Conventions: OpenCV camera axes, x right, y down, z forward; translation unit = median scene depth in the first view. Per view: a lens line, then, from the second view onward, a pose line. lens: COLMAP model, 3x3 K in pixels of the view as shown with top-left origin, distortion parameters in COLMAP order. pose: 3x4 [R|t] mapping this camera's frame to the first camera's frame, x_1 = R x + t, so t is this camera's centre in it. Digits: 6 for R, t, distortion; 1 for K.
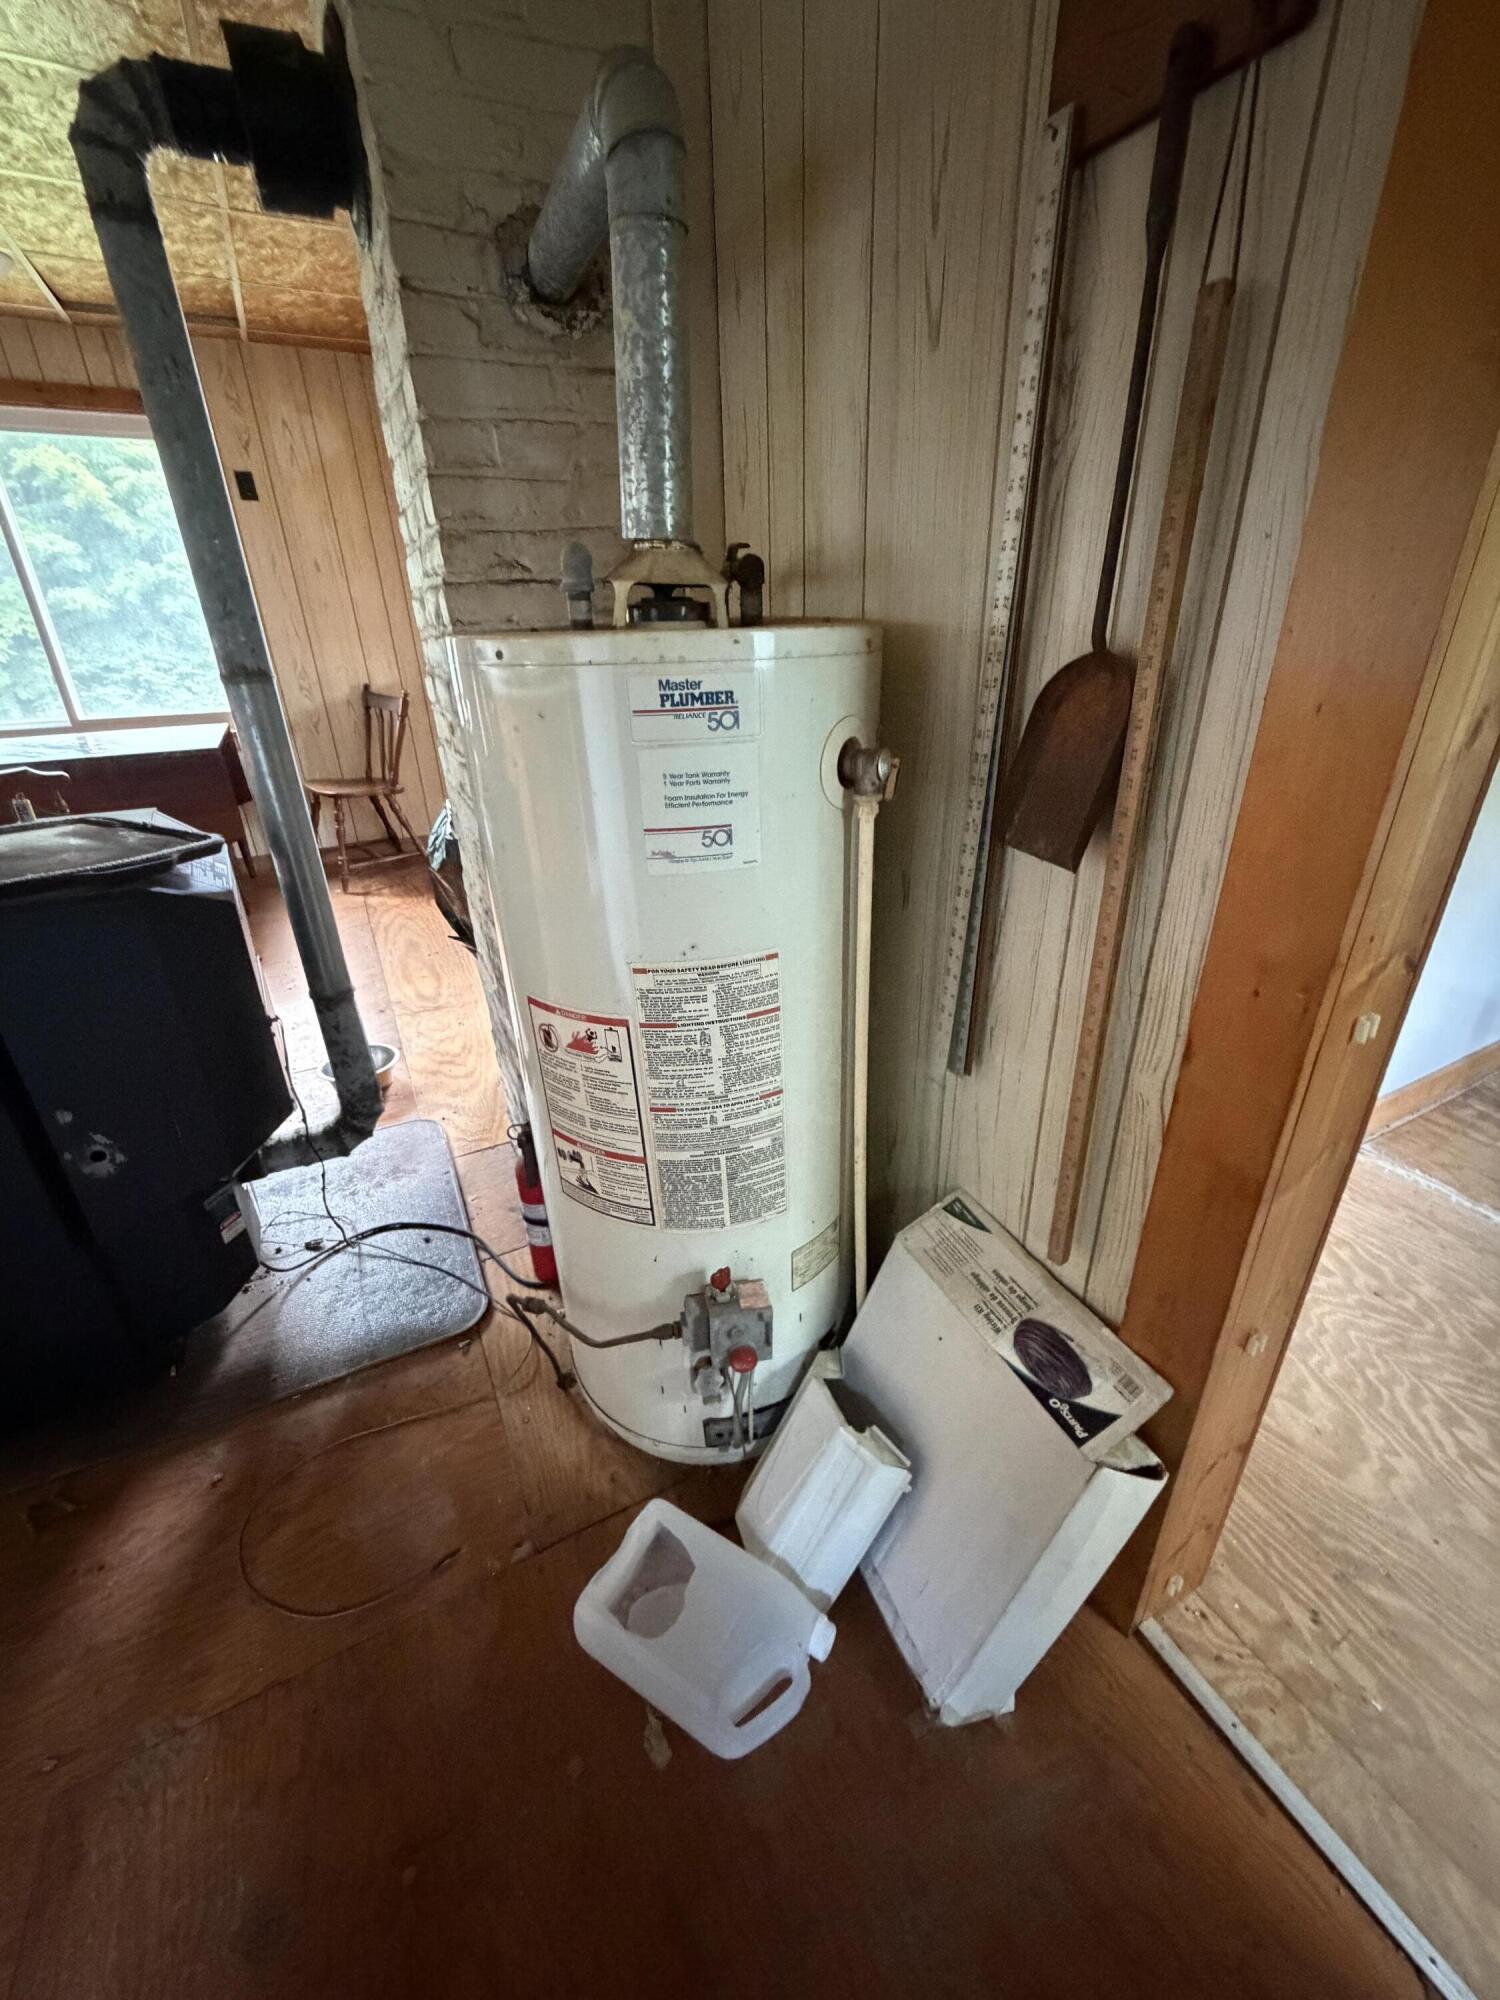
lens RADIAL K [[801.0, 0, 752.2], [0, 801.0, 997.9], [0, 0, 1]] dist [0.000624, 0.000446]
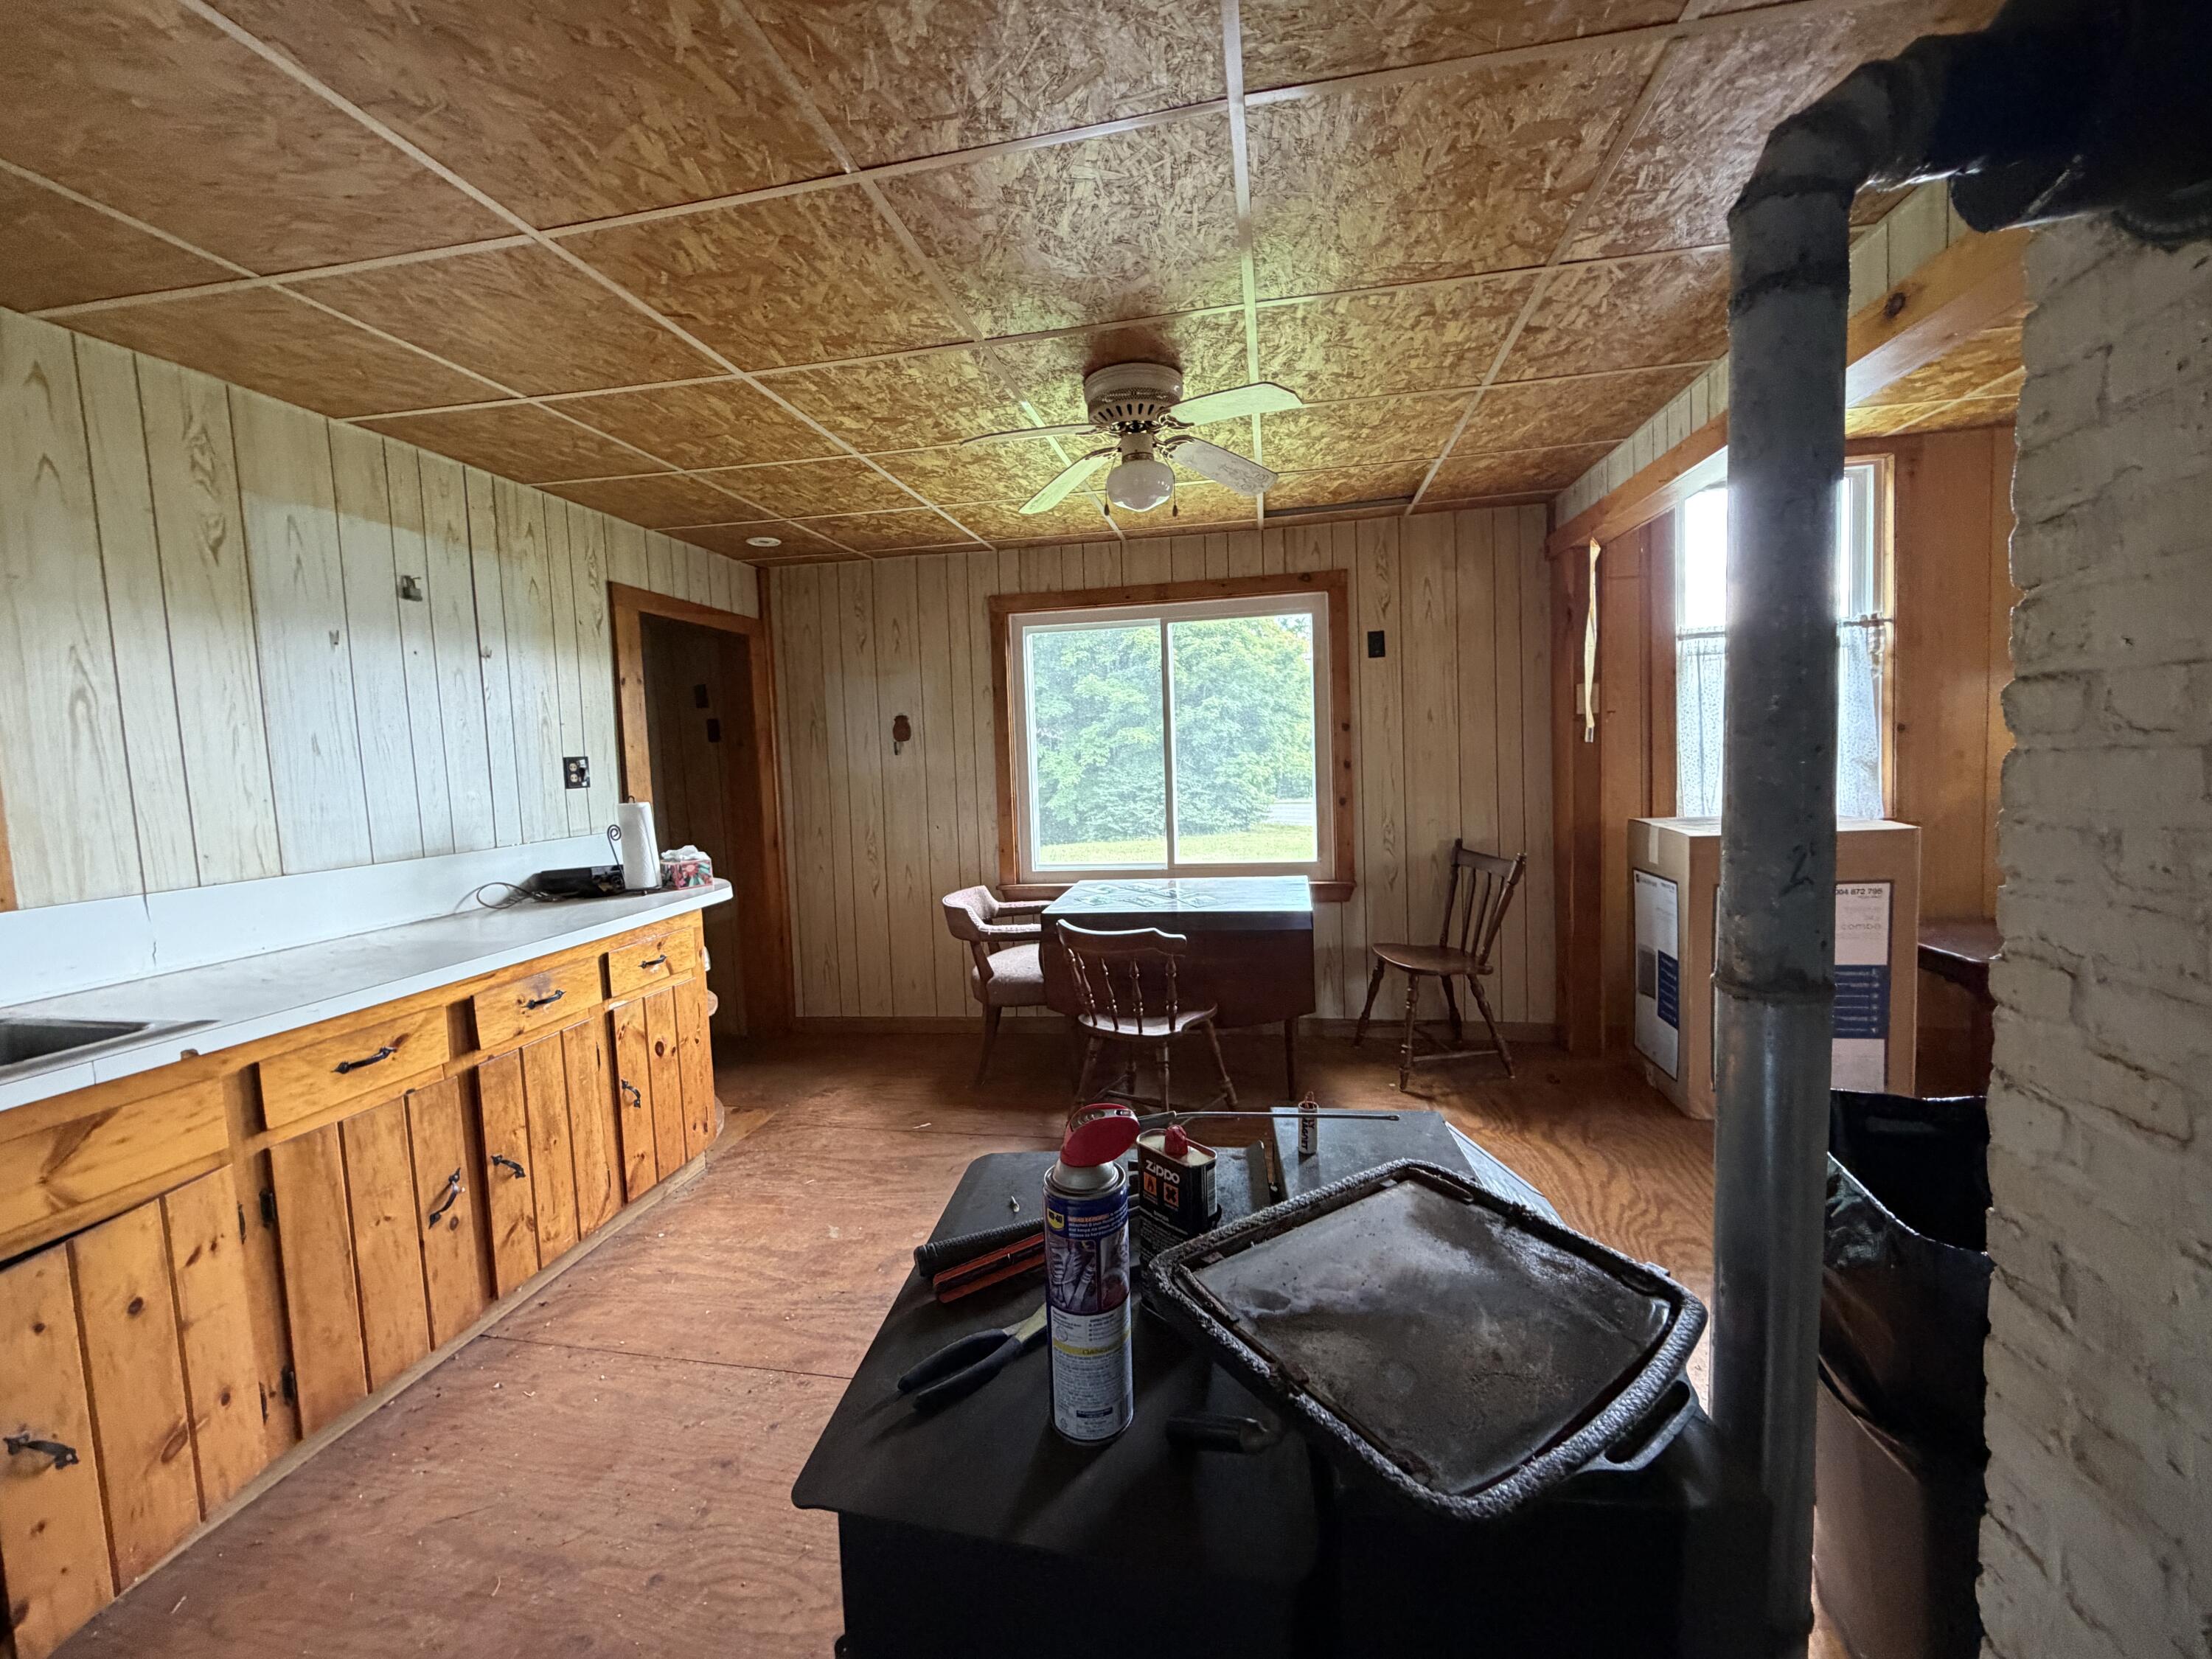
lens RADIAL K [[885.9, 0, 1101.2], [0, 885.9, 825.9], [0, 0, 1]] dist [0.000624, 0.000446]
pose [[0.783267, 0.038511, -0.620491, -0.205333], [-0.246256, 0.935659, -0.252786, -0.079856], [0.570833, 0.350799, 0.742354, 0.093476]]
